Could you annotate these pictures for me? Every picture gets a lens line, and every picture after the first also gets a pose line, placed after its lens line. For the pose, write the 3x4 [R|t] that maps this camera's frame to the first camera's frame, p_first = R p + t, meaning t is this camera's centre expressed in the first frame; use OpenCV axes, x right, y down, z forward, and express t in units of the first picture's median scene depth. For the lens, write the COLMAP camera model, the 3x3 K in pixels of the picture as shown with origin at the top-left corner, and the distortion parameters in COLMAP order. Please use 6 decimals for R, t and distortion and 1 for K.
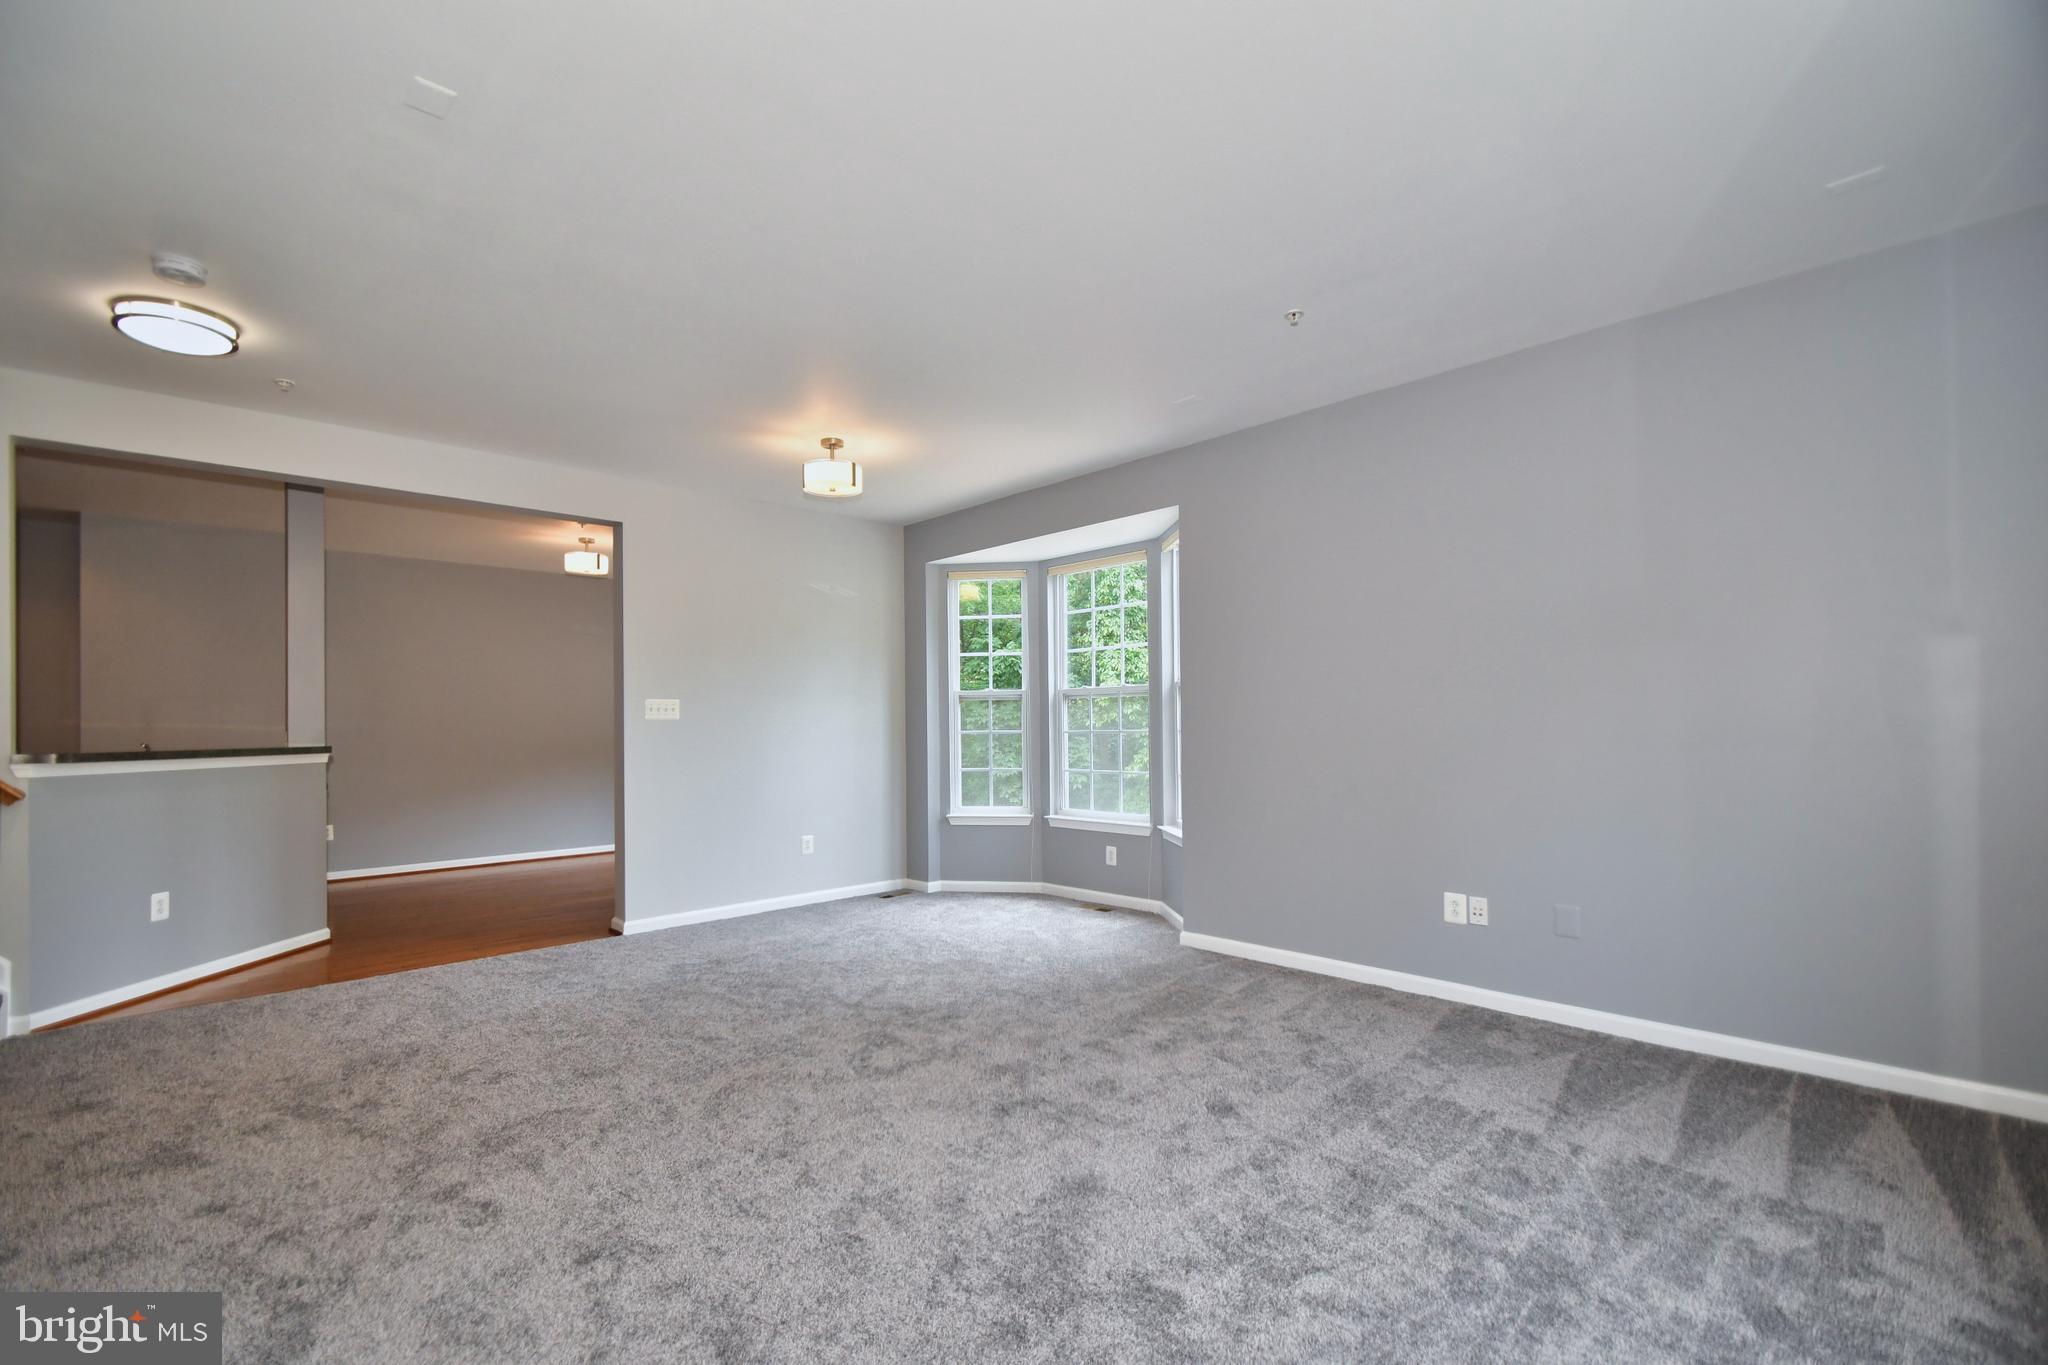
lens RADIAL K [[888.0, 0, 1002.8], [0, 888.0, 716.8], [0, 0, 1]] dist [0.000067, -0.000398]
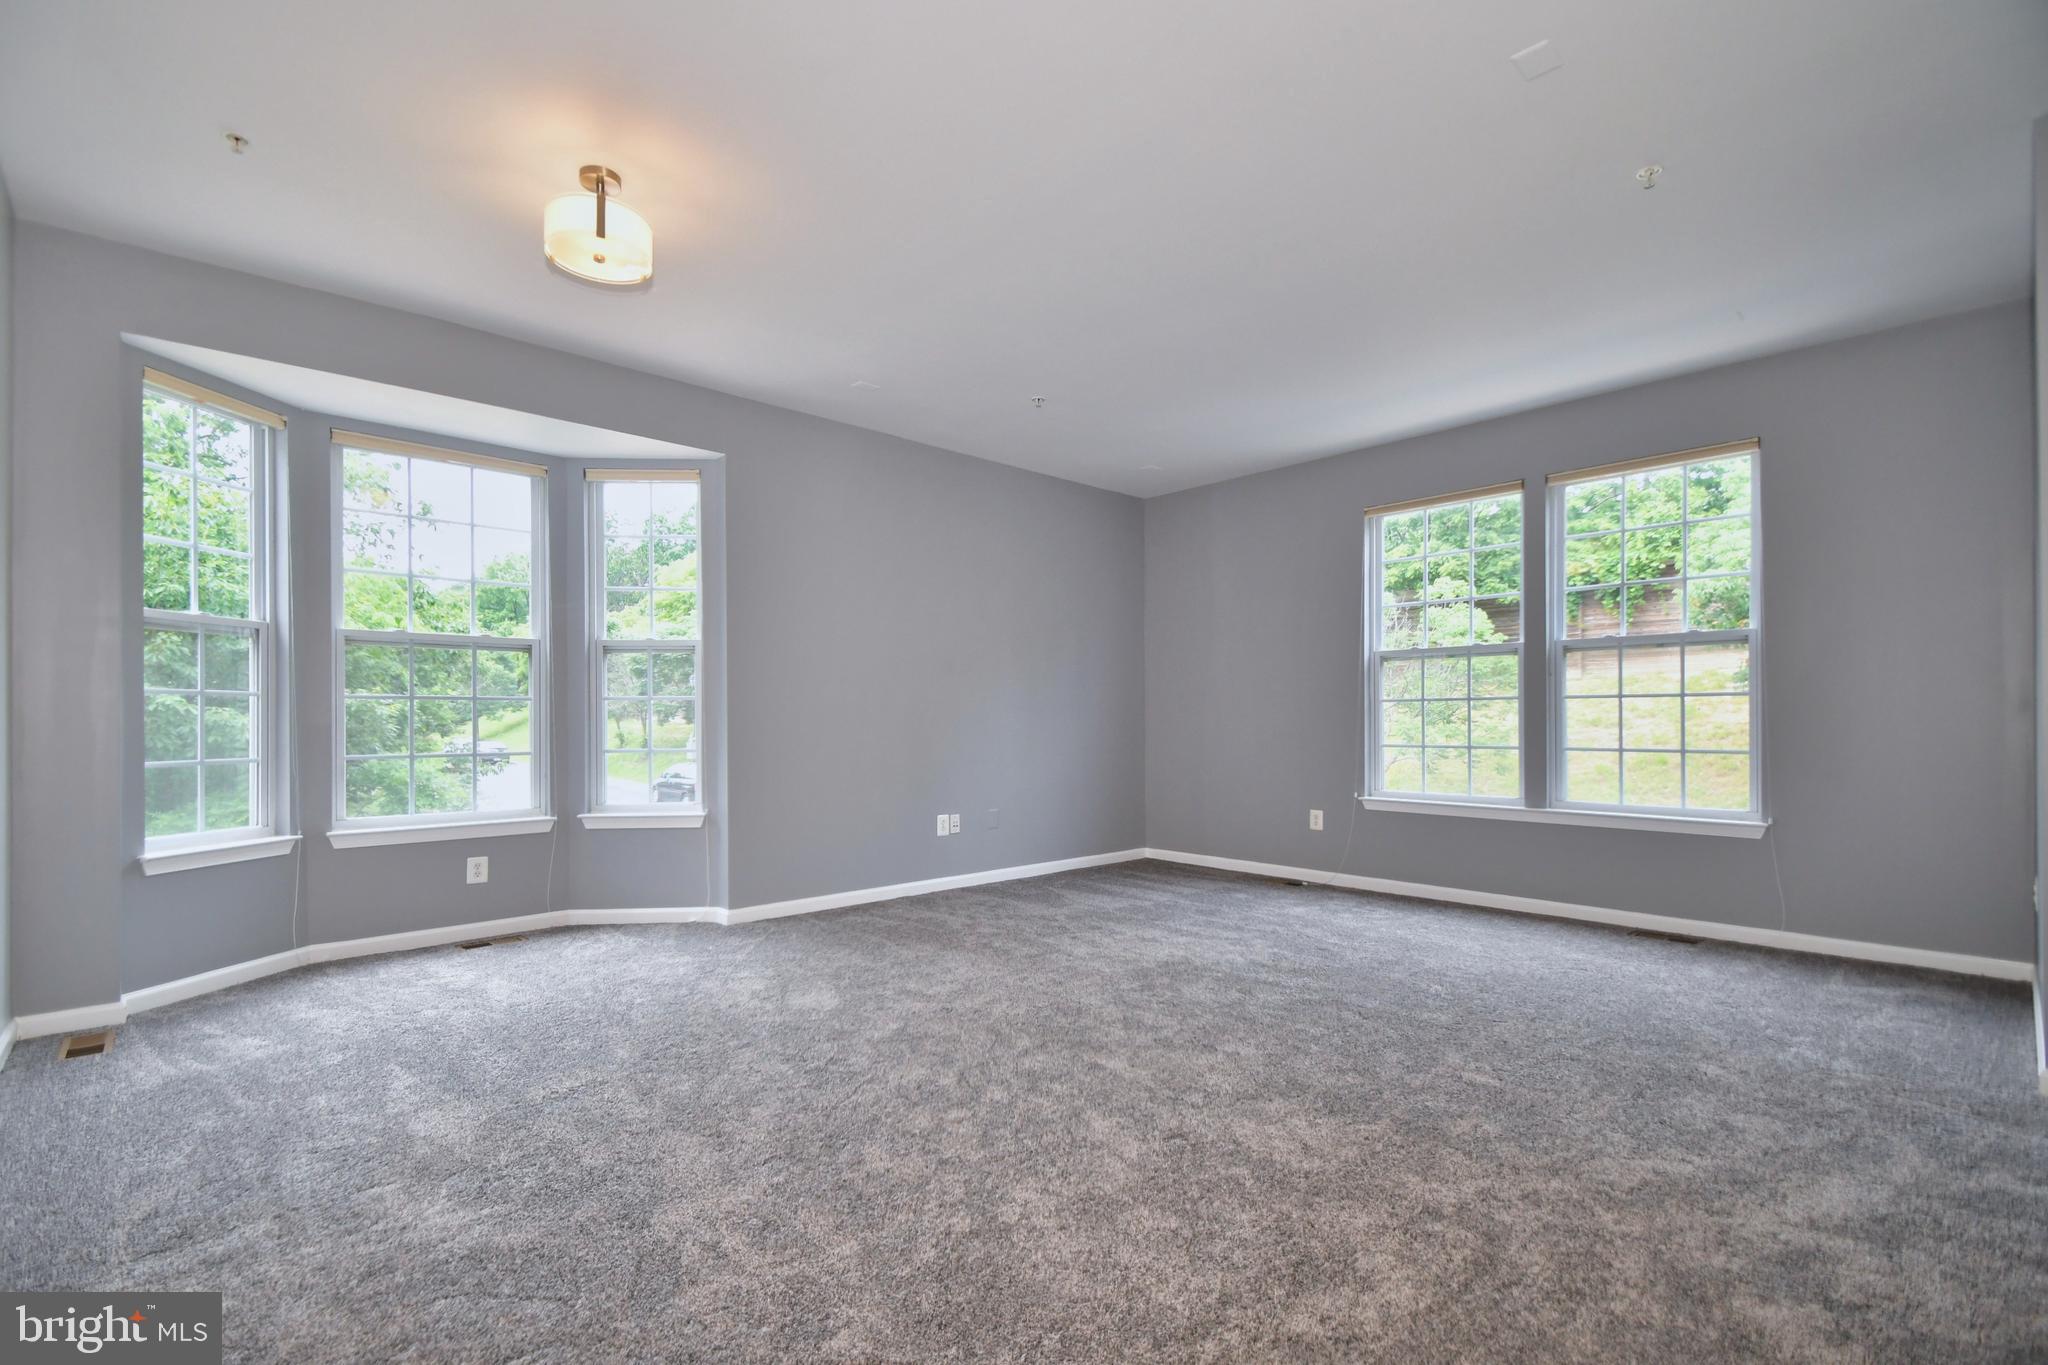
lens RADIAL K [[911.9, 0, 1023.2], [0, 911.9, 728.2], [0, 0, 1]] dist [0.000069, -0.017693]
pose [[0.012127, 0.000120, 0.999926, -0.762872], [-0.007545, 0.999972, -0.000029, 0.049019], [-0.999898, -0.007544, 0.012128, 0.695254]]
